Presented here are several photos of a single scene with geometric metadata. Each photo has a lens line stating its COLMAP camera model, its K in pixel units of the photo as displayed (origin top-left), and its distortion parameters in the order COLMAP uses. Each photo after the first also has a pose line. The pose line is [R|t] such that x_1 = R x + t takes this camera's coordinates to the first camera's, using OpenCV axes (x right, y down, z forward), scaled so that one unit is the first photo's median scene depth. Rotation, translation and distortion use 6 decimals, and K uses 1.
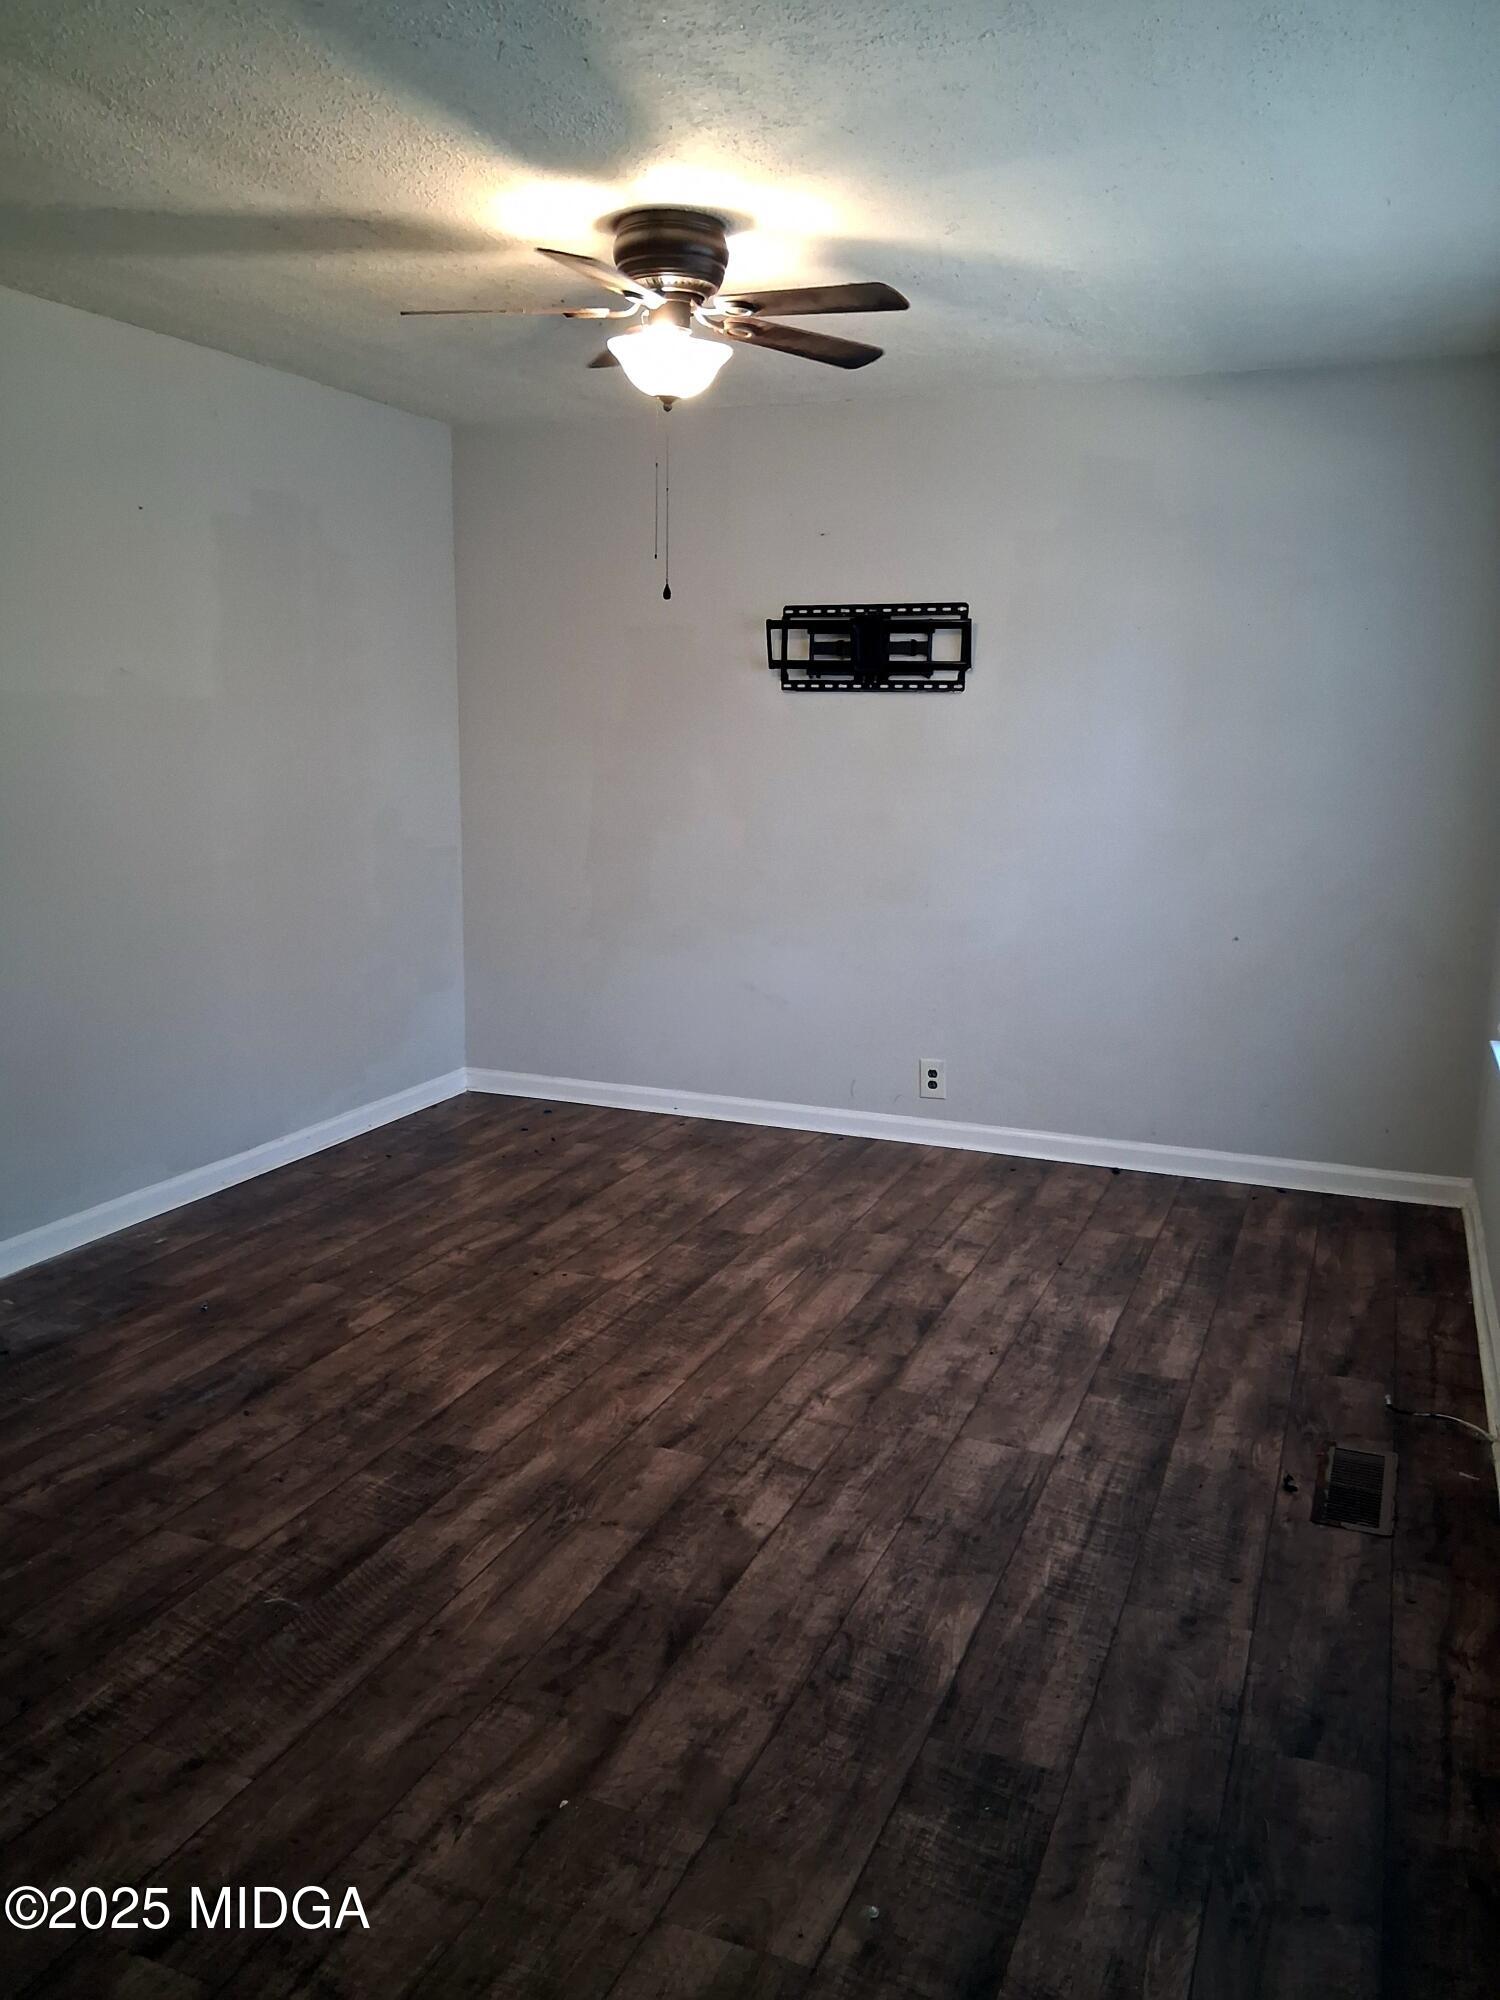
lens RADIAL K [[1096.1, 0, 752.2], [0, 1096.1, 1074.4], [0, 0, 1]] dist [-0.001826, -0.031763]
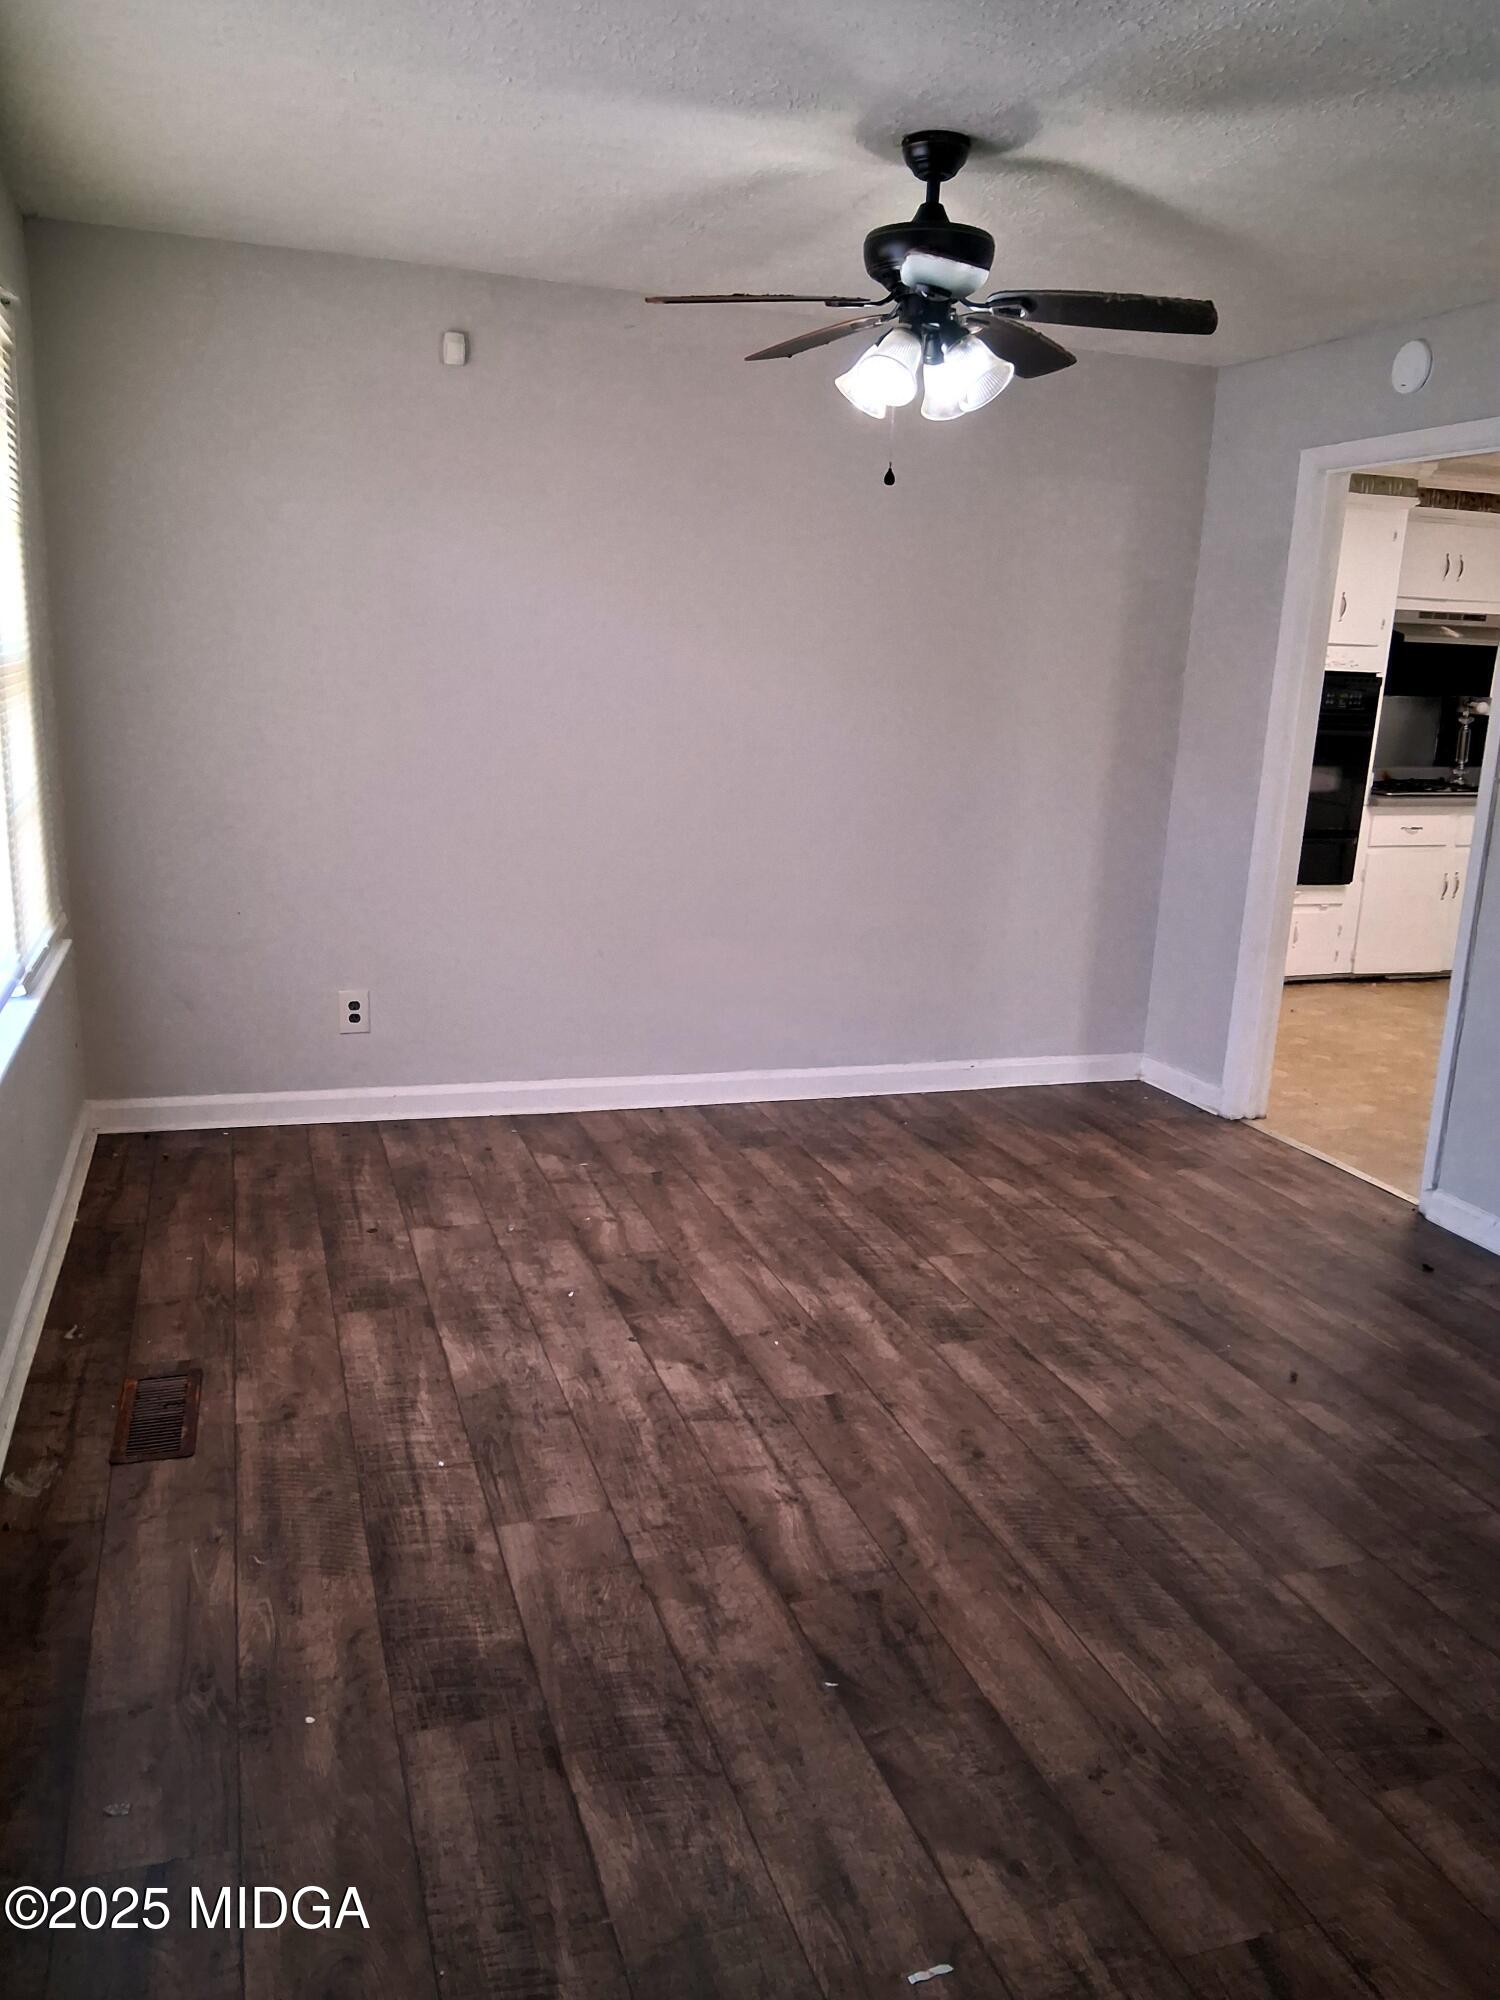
lens RADIAL K [[1487.6, 0, 750.0], [0, 1487.6, 1000.0], [0, 0, 1]] dist [0.112582, -0.173321]
pose [[-0.670679, 0.138025, -0.728793, 0.984618], [-0.270557, 0.869319, 0.413621, -0.548700], [0.690644, 0.474587, -0.545690, 1.675869]]
